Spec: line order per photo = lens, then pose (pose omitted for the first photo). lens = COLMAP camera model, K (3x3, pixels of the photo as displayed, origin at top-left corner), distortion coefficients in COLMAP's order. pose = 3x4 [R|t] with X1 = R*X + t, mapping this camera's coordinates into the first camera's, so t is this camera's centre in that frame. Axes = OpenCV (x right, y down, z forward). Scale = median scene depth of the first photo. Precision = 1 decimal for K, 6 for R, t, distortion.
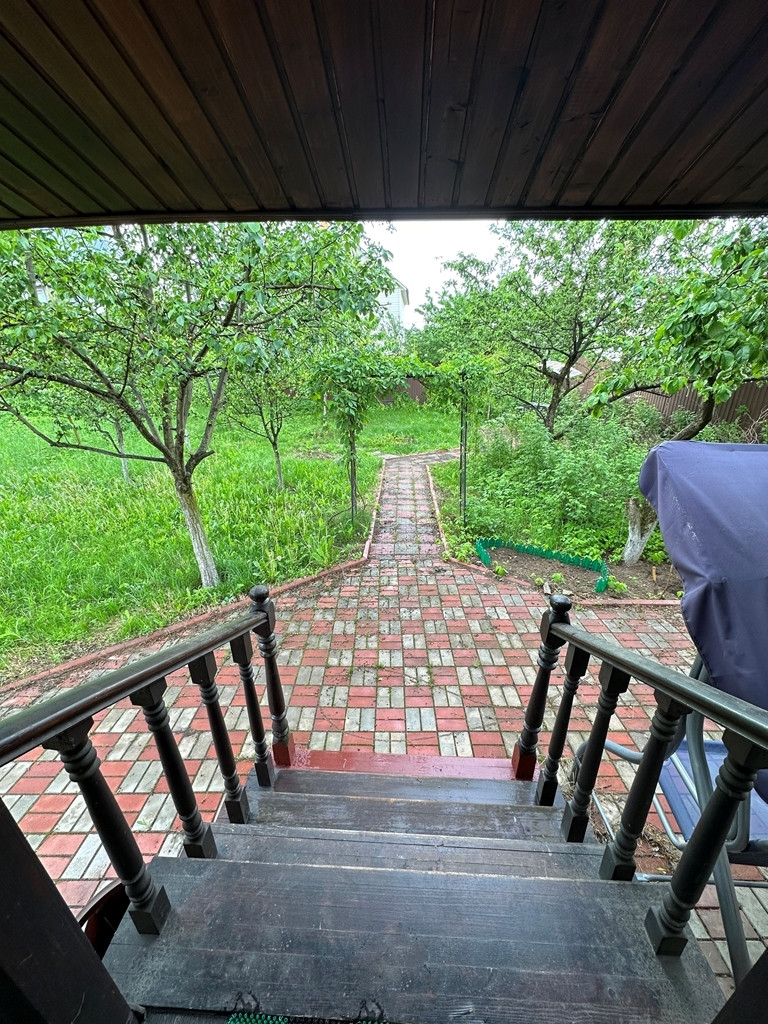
lens RADIAL K [[408.7, 0, 379.2], [0, 408.7, 515.3], [0, 0, 1]] dist [-0.000417, -0.000104]
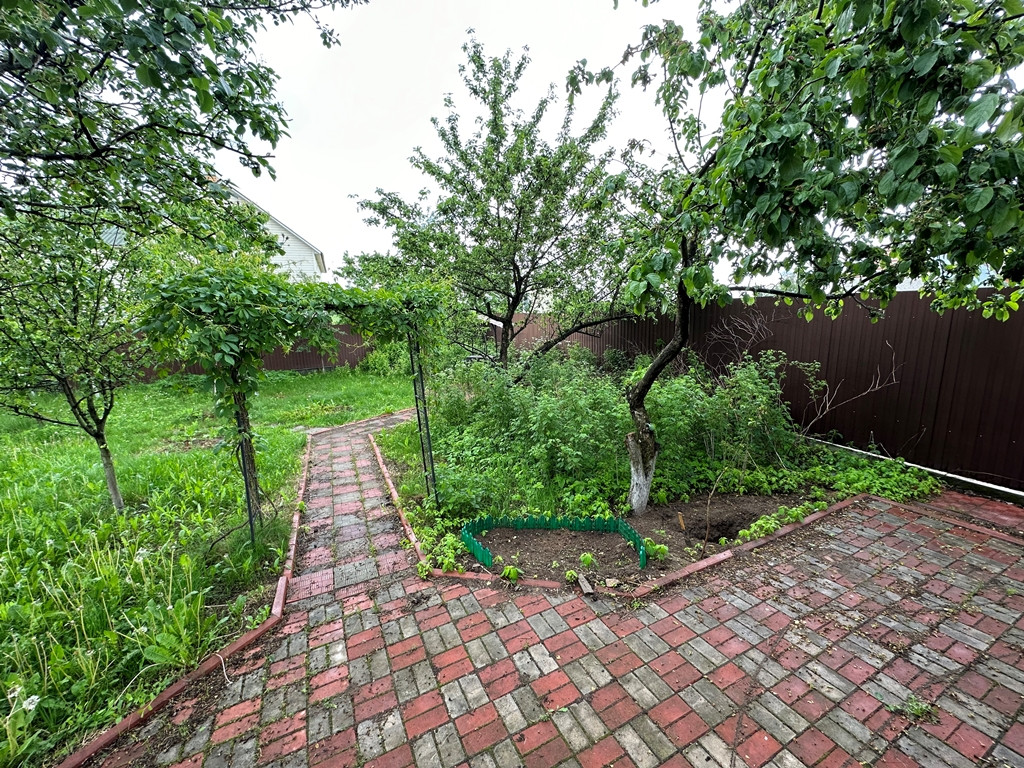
lens RADIAL K [[408.7, 0, 512.4], [0, 408.7, 382.7], [0, 0, 1]] dist [-0.000417, -0.000104]
pose [[0.887634, -0.091060, 0.451458, 0.022917], [0.194195, 0.962856, -0.187606, -0.026813], [-0.417606, 0.254196, 0.872347, 0.274869]]
